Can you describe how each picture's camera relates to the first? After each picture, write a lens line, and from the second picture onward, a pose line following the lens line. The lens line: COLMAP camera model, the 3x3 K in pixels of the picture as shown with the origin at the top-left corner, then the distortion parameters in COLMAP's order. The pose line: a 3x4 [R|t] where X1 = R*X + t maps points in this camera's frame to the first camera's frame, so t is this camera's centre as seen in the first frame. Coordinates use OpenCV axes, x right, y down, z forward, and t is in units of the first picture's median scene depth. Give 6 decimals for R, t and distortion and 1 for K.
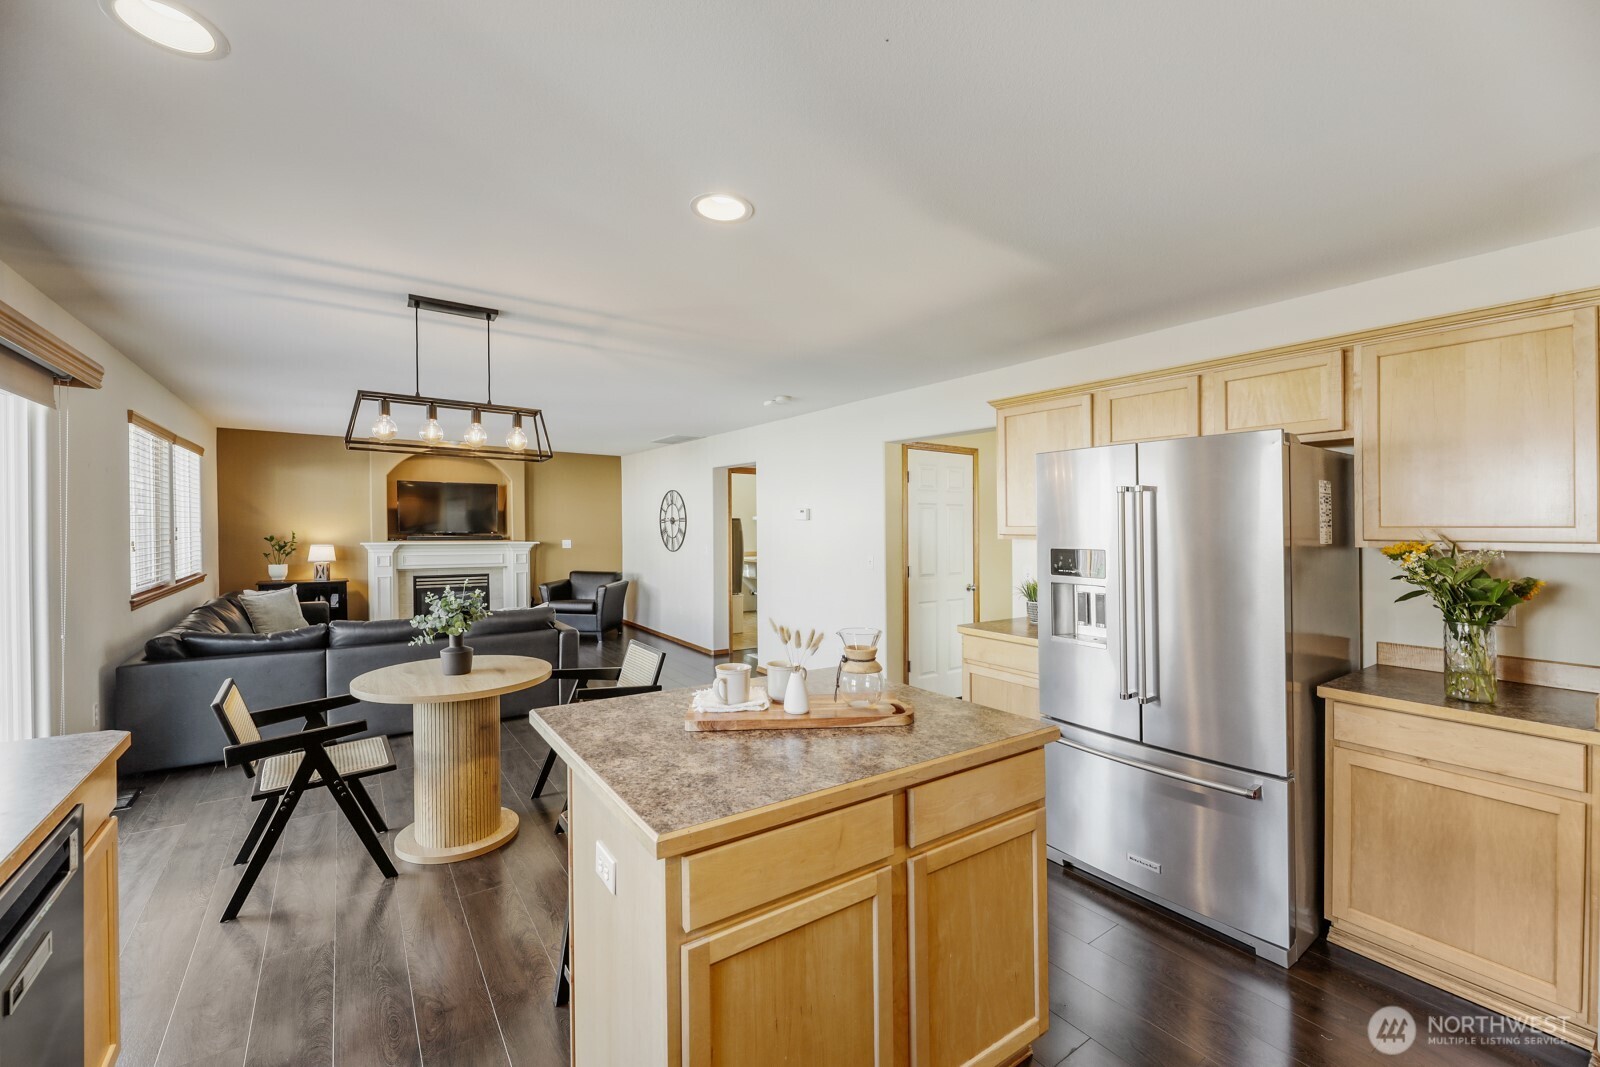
lens RADIAL K [[655.4, 0, 805.8], [0, 655.4, 530.6], [0, 0, 1]] dist [-0.001615, -0.000409]
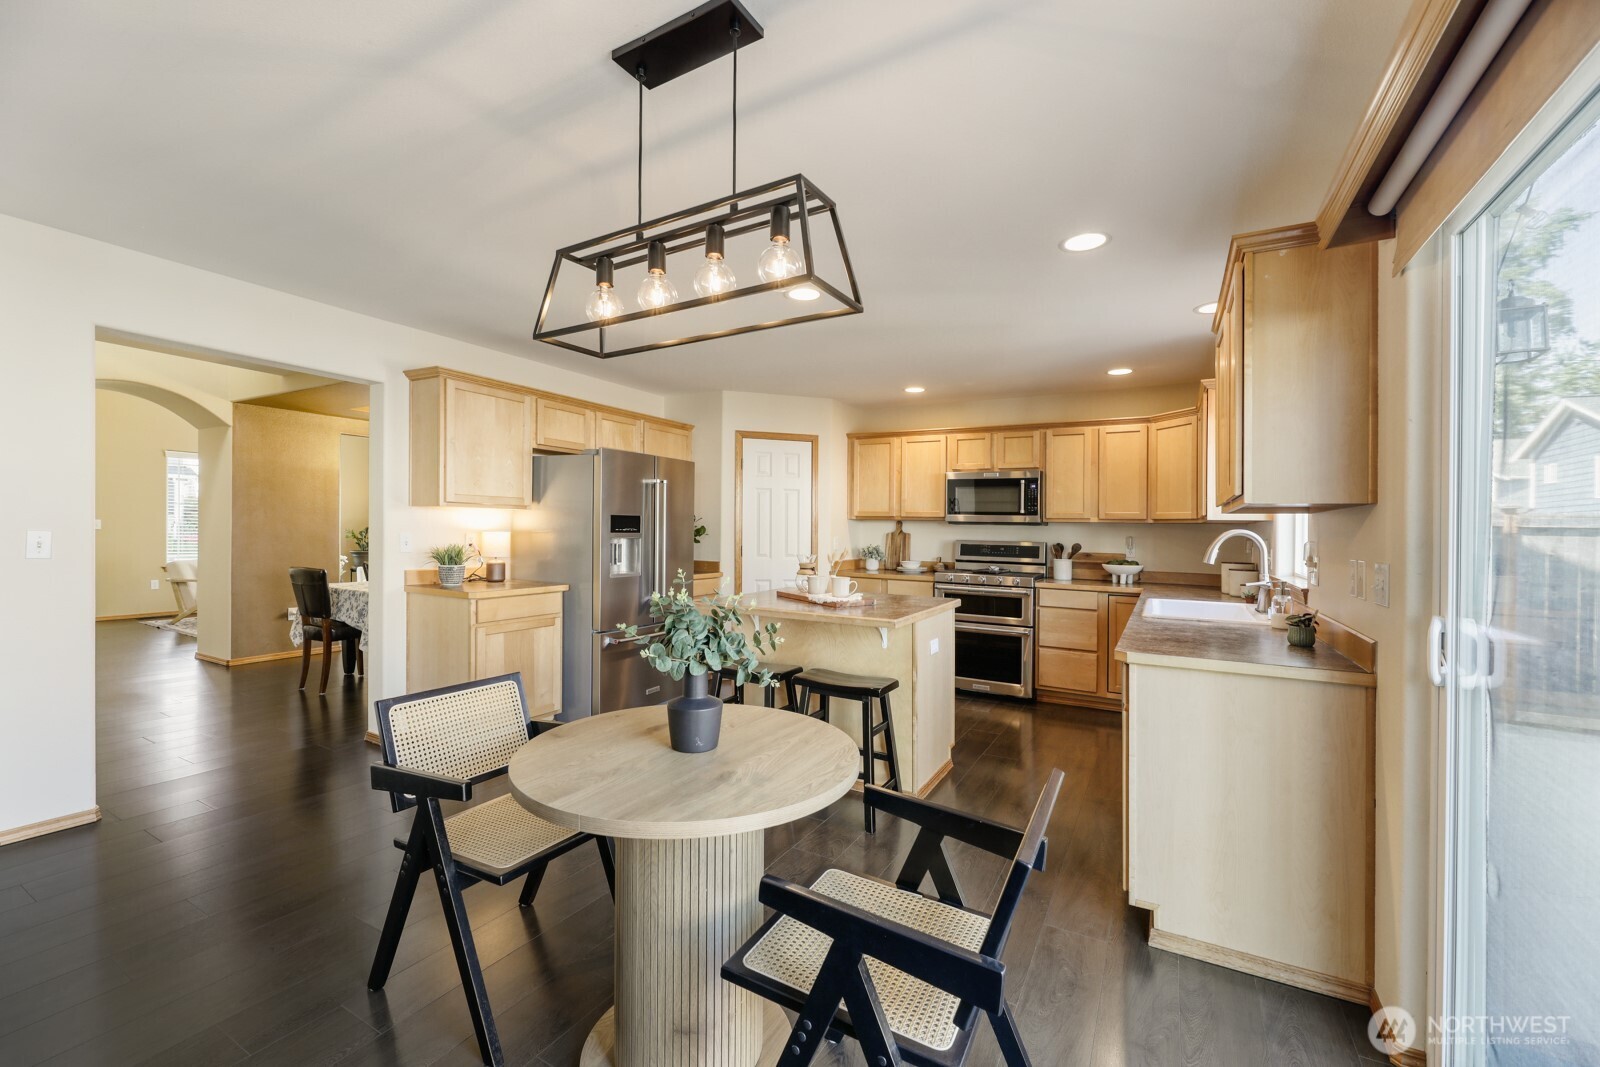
lens RADIAL K [[646.3, 0, 800.8], [0, 646.3, 528.3], [0, 0, 1]] dist [0.000016, -0.000064]
pose [[-0.428194, -0.013562, 0.903585, -0.888987], [-0.018538, 0.999809, 0.006221, 0.020353], [-0.903497, -0.014087, -0.428363, 0.989426]]
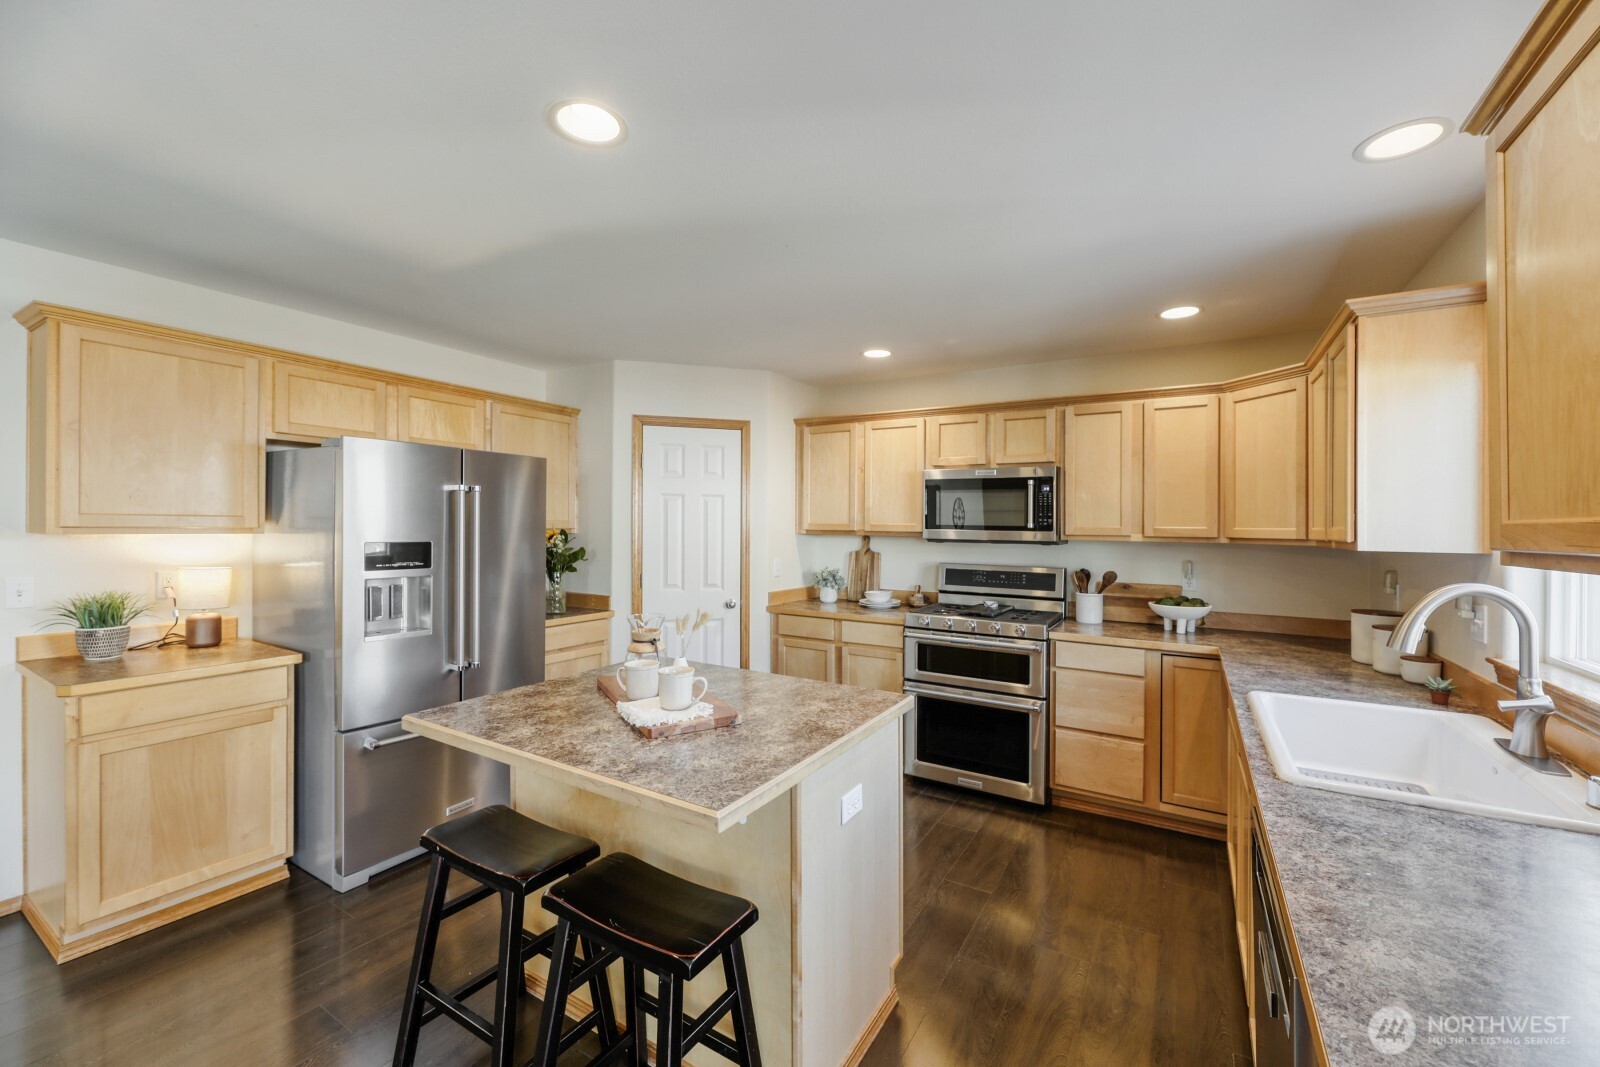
lens RADIAL K [[644.4, 0, 800.0], [0, 644.4, 533.5], [0, 0, 1]] dist [0.000172, -0.000031]
pose [[-0.405728, -0.020509, 0.913764, -0.630832], [-0.011697, 0.999783, 0.017246, -0.009990], [-0.913919, -0.003691, -0.405879, 0.725067]]
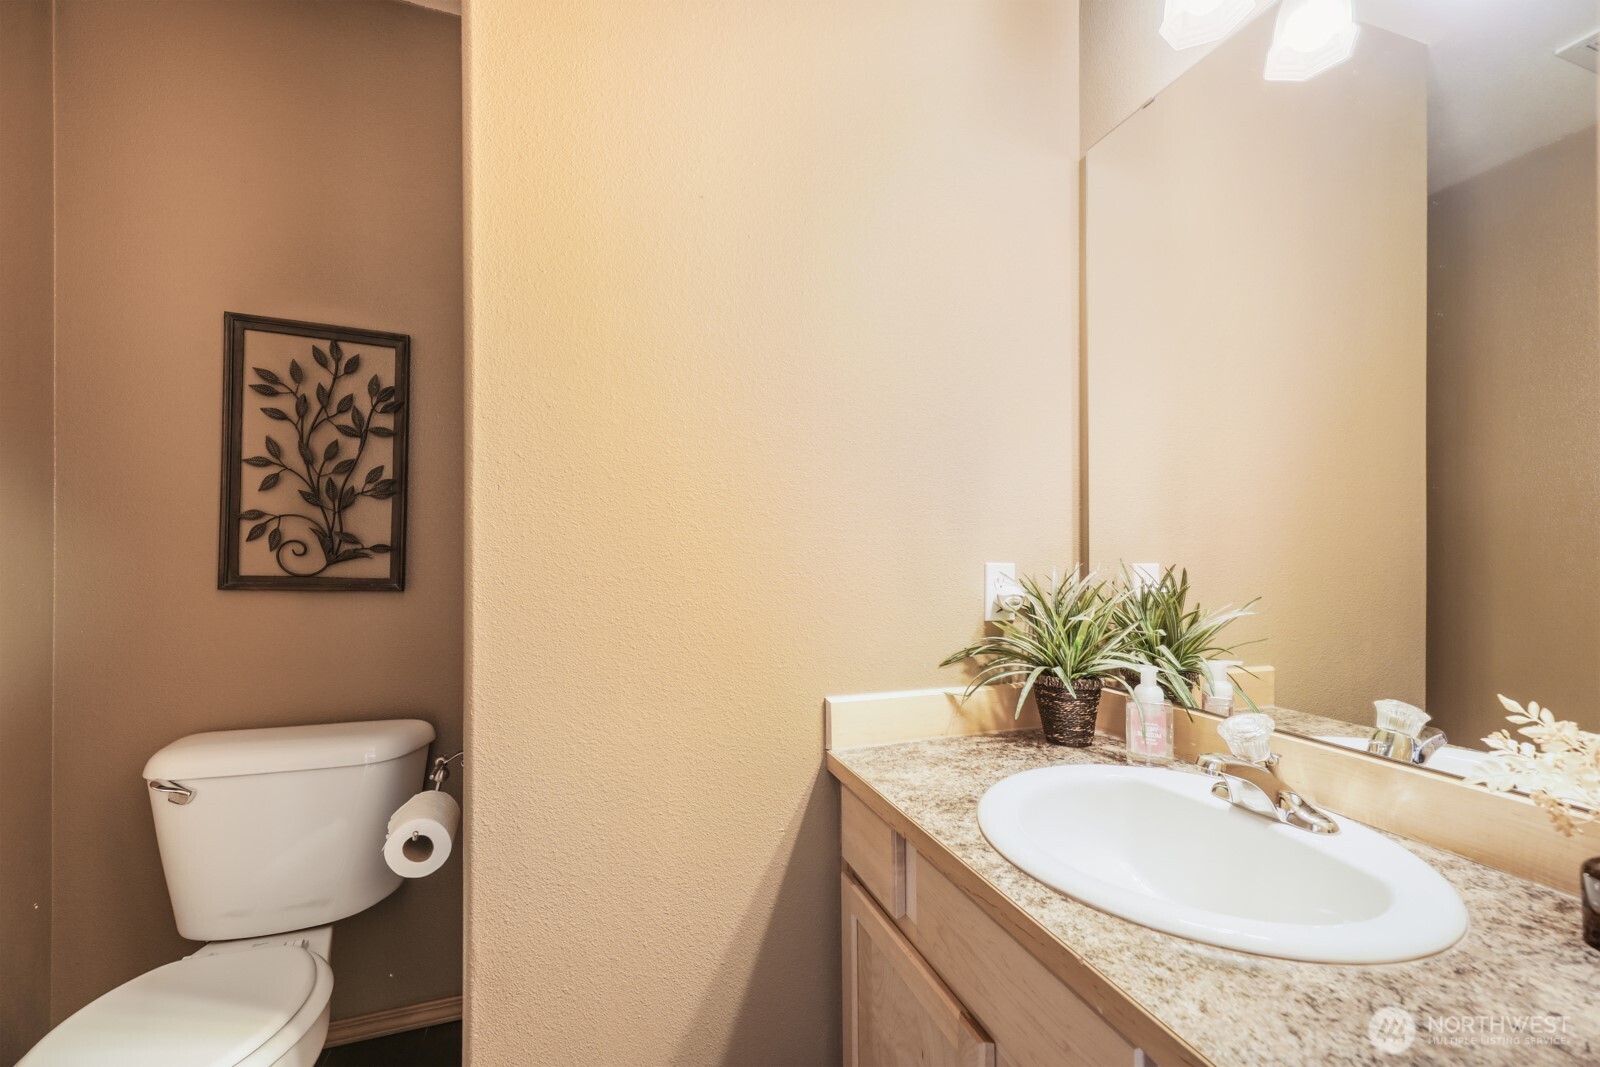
lens RADIAL K [[655.4, 0, 805.8], [0, 655.4, 530.6], [0, 0, 1]] dist [-0.001615, -0.000409]
pose [[-0.253523, -0.025228, -0.967000, 0.173478], [-0.012136, 0.999664, -0.022898, 0.049015], [0.967253, 0.005931, -0.253745, 0.567641]]
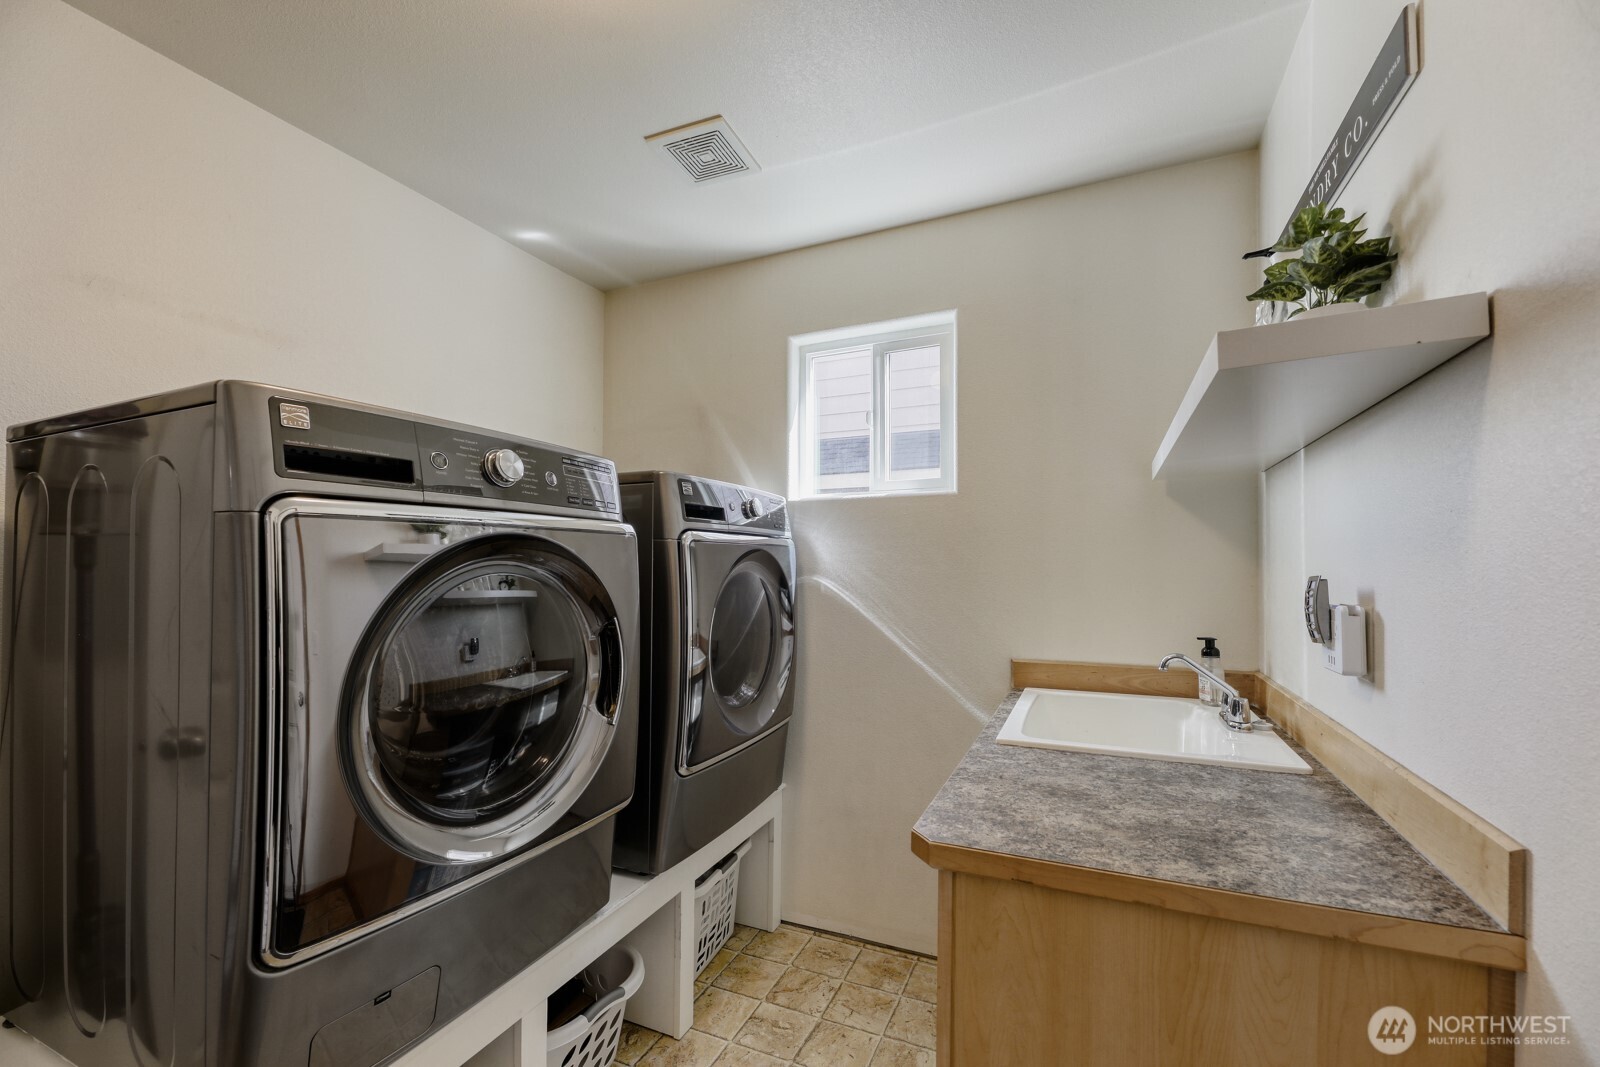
lens RADIAL K [[655.4, 0, 805.8], [0, 655.4, 530.6], [0, 0, 1]] dist [-0.001615, -0.000409]
pose [[0.855592, 0.023069, 0.517136, -0.443841], [0.007090, 0.998390, -0.056268, 0.043846], [-0.517602, 0.051809, 0.854052, 0.325302]]
